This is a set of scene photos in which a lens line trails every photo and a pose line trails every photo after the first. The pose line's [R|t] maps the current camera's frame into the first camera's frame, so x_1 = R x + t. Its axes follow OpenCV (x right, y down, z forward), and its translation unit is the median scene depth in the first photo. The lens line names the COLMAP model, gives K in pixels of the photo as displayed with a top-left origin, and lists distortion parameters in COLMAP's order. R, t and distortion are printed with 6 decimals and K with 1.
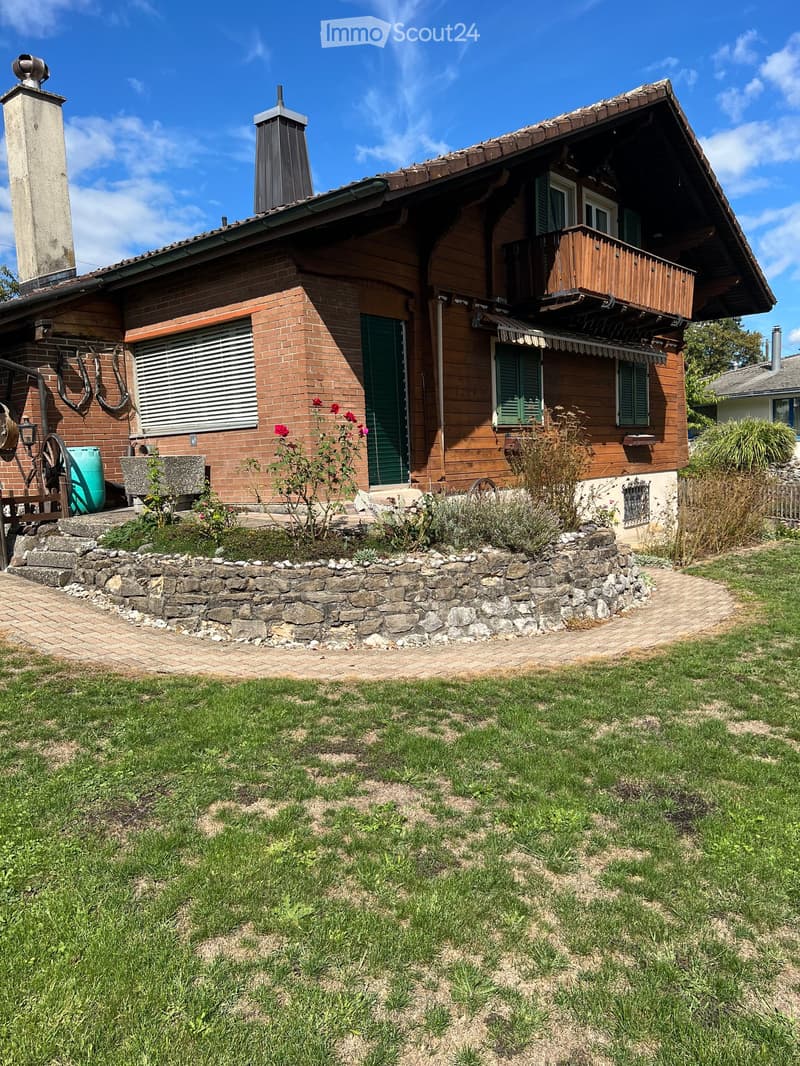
lens RADIAL K [[801.3, 0, 400.3], [0, 801.3, 533.4], [0, 0, 1]] dist [0.040274, -0.007661]
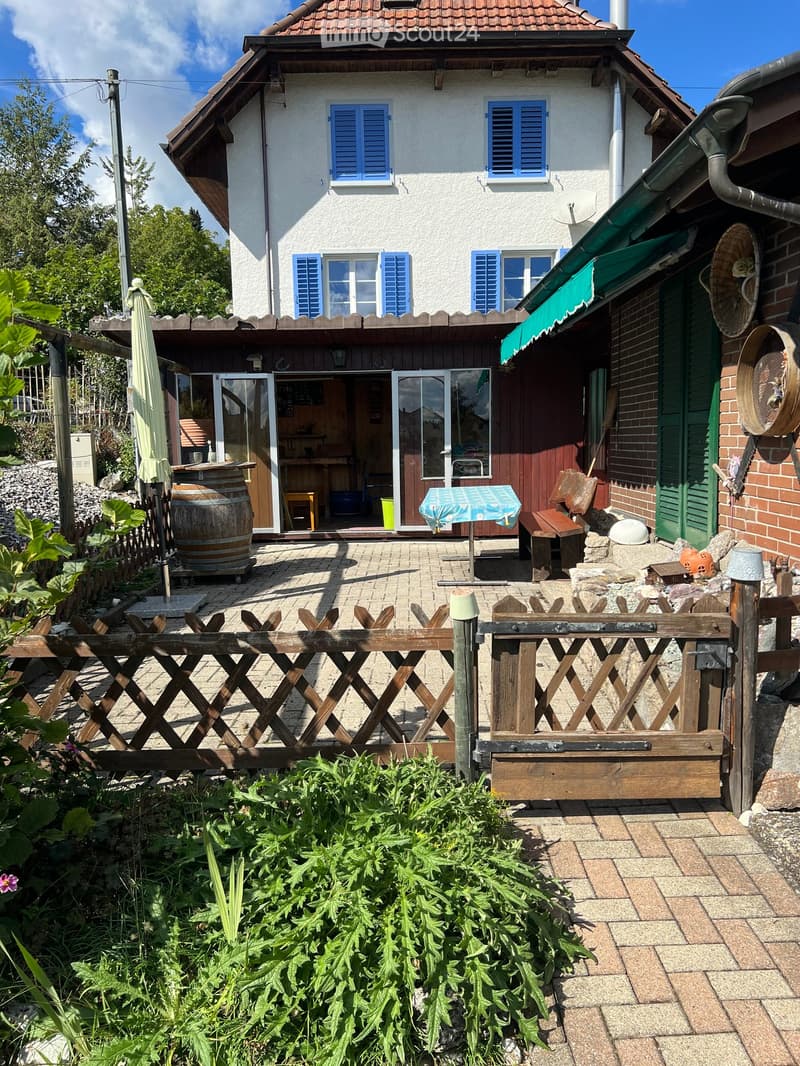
lens RADIAL K [[801.3, 0, 401.0], [0, 801.3, 534.2], [0, 0, 1]] dist [0.040274, -0.007661]
pose [[0.656111, 0.111276, -0.746416, -0.340415], [-0.077913, 0.993772, 0.079665, -0.083464], [0.750632, 0.005887, 0.660694, 0.664400]]
